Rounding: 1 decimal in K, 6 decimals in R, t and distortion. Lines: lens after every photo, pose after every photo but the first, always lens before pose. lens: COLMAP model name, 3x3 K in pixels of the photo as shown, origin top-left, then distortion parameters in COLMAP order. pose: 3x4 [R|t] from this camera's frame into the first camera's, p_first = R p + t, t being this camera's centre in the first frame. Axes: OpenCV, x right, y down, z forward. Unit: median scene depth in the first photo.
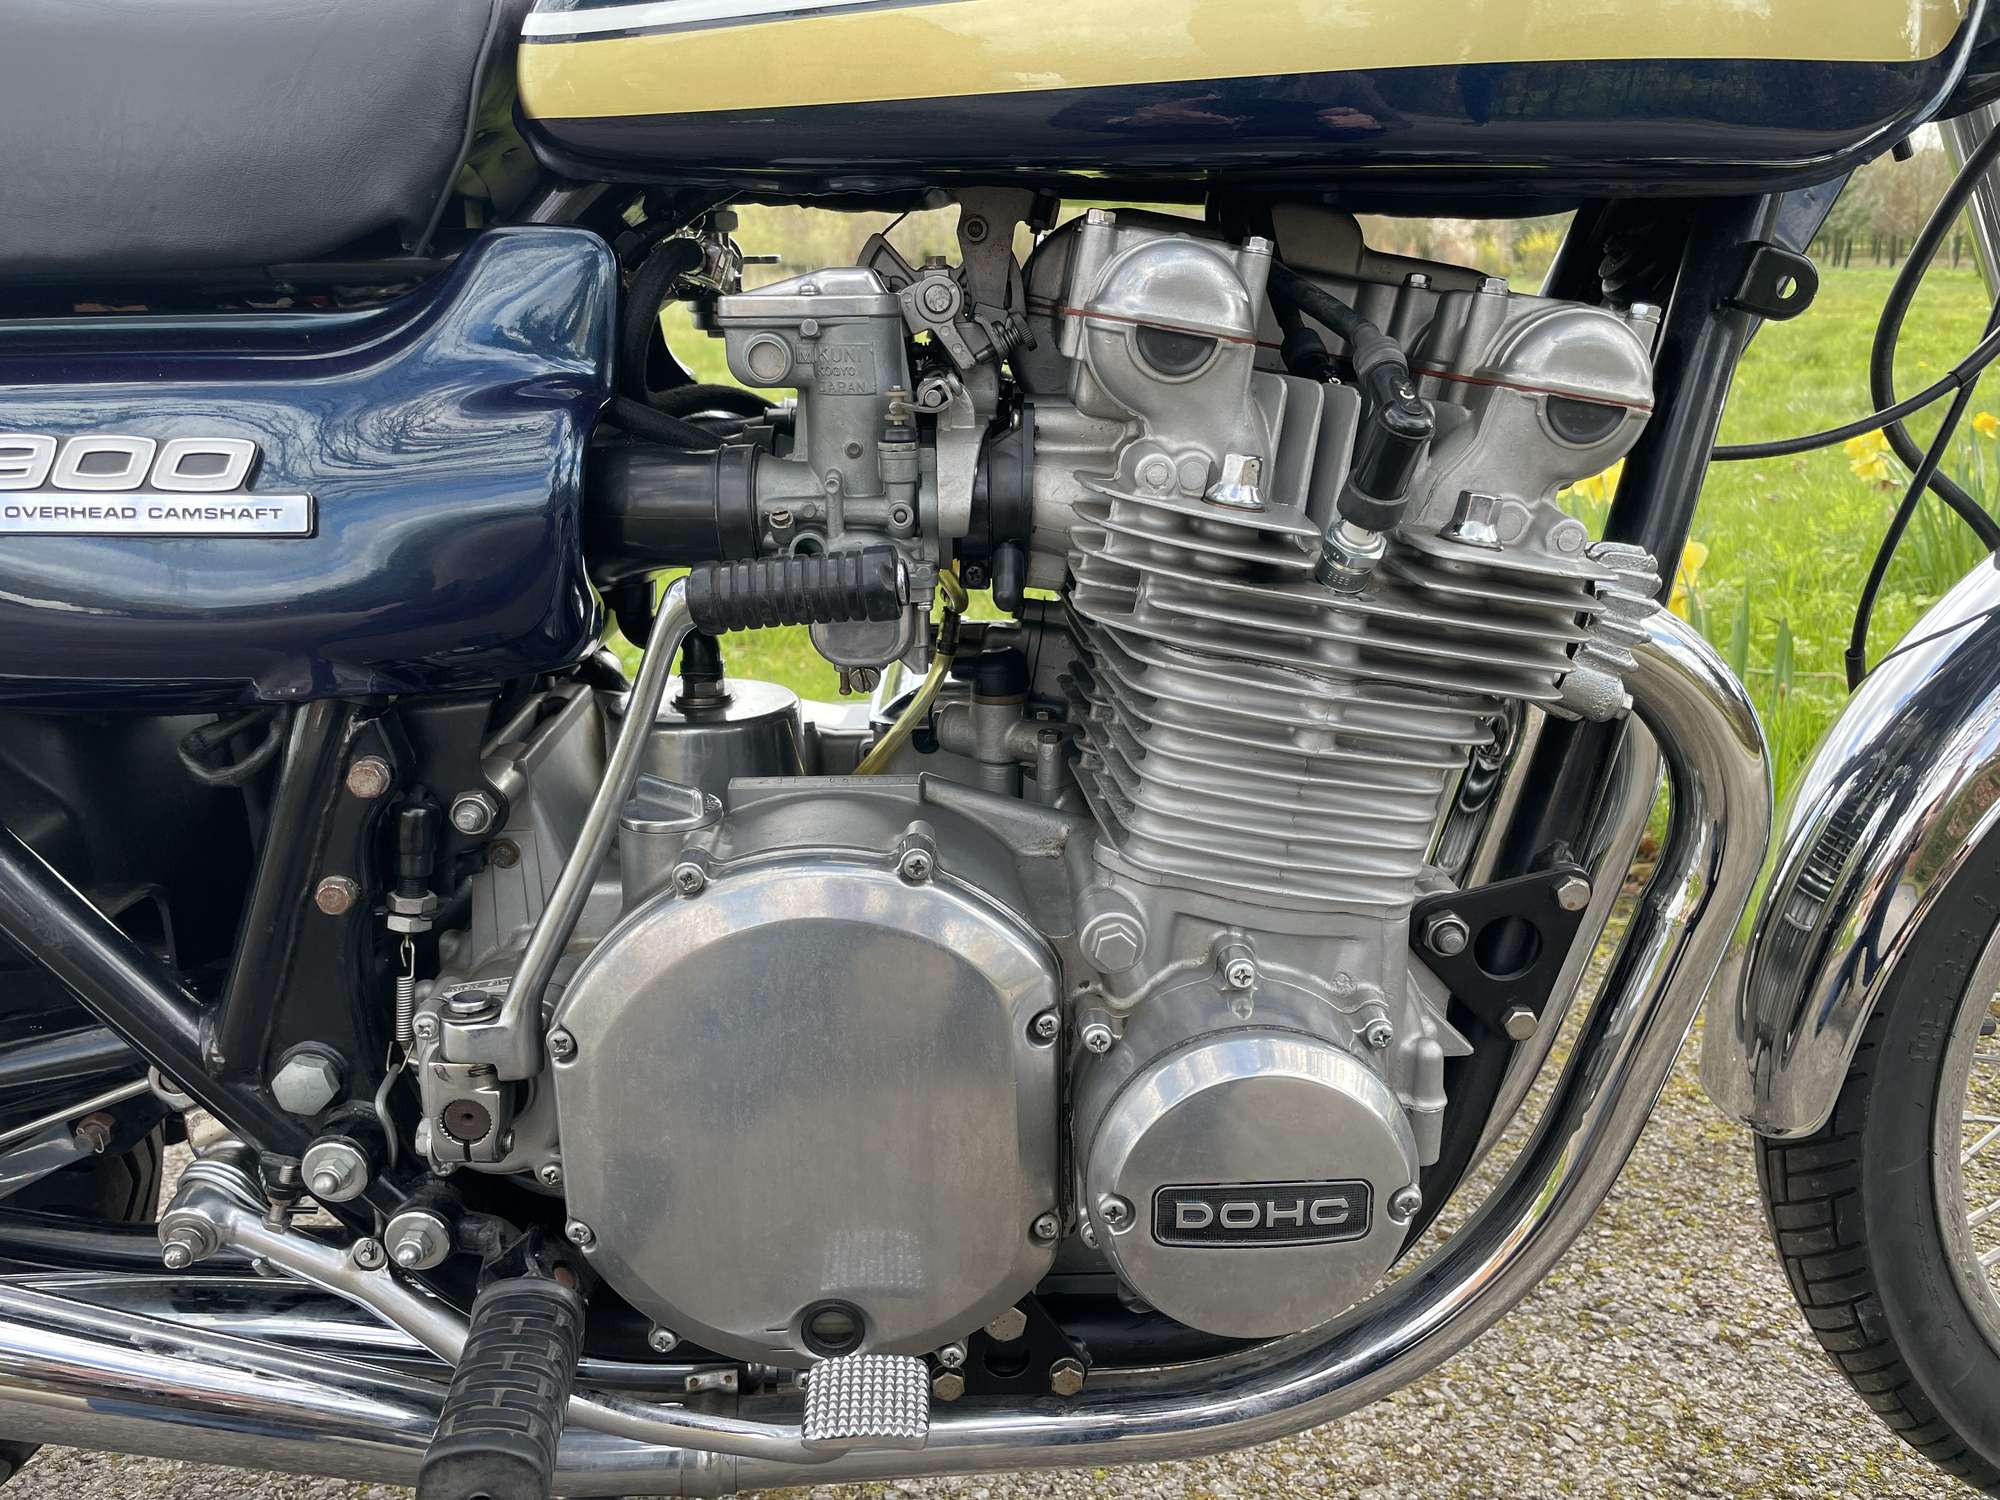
lens RADIAL K [[1518.5, 0, 1013.6], [0, 1518.5, 755.7], [0, 0, 1]] dist [0.083603, -0.117135]
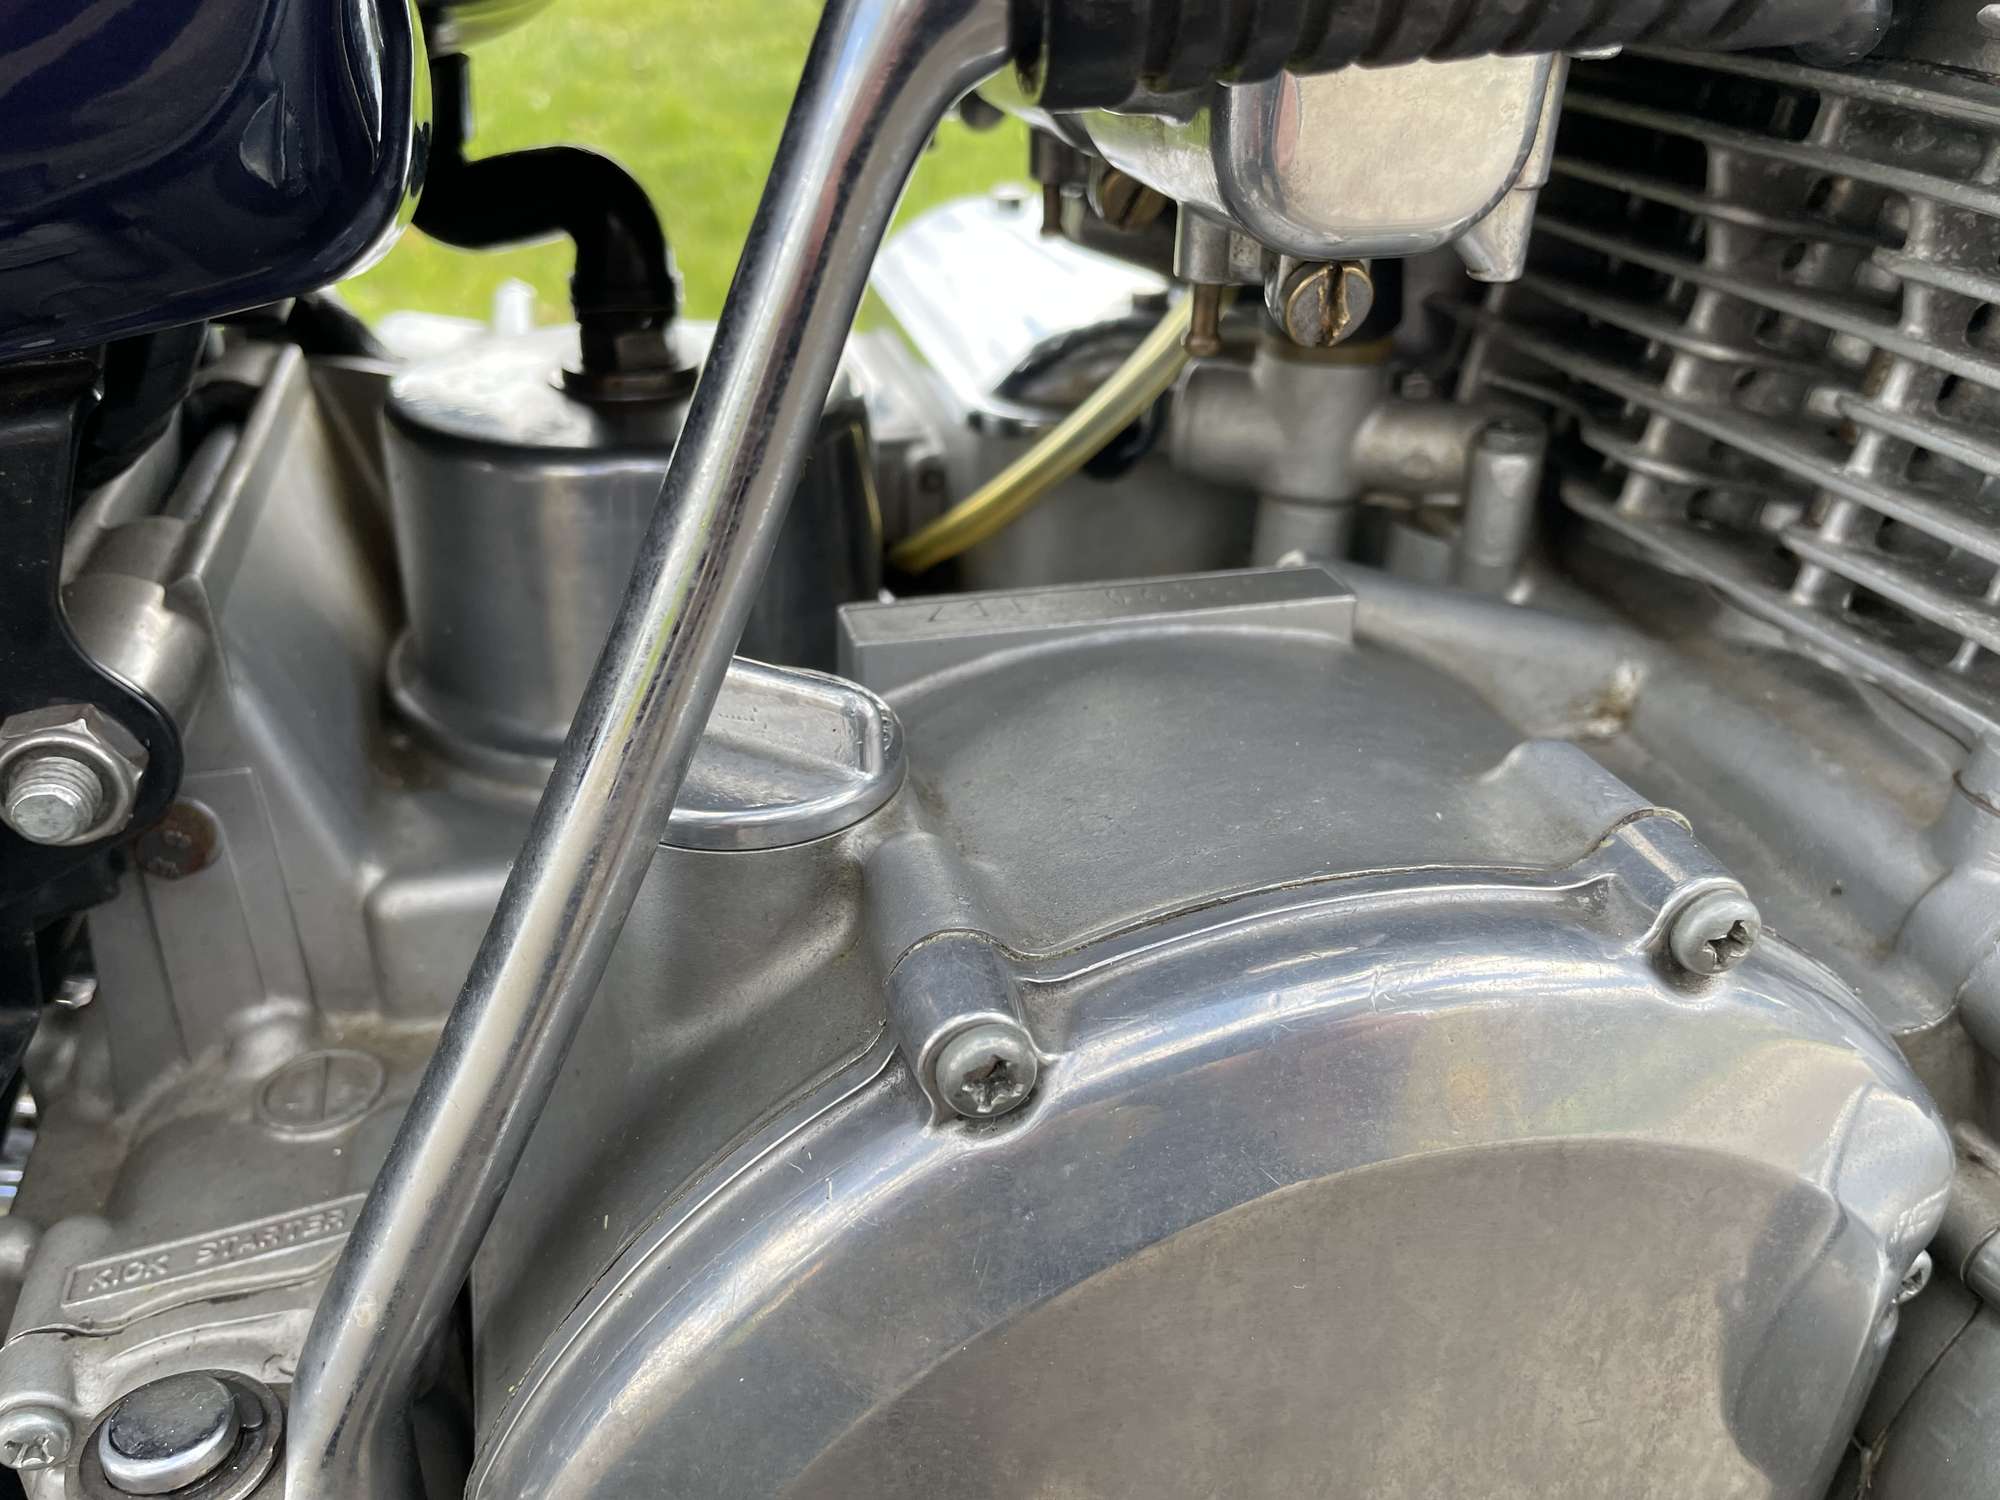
lens RADIAL K [[1518.5, 0, 1017.0], [0, 1518.5, 749.6], [0, 0, 1]] dist [0.083603, -0.117135]
pose [[0.970434, -0.085210, 0.225827, -0.261115], [0.033865, 0.974425, 0.222145, -0.034931], [-0.238980, -0.207929, 0.948501, 0.730624]]
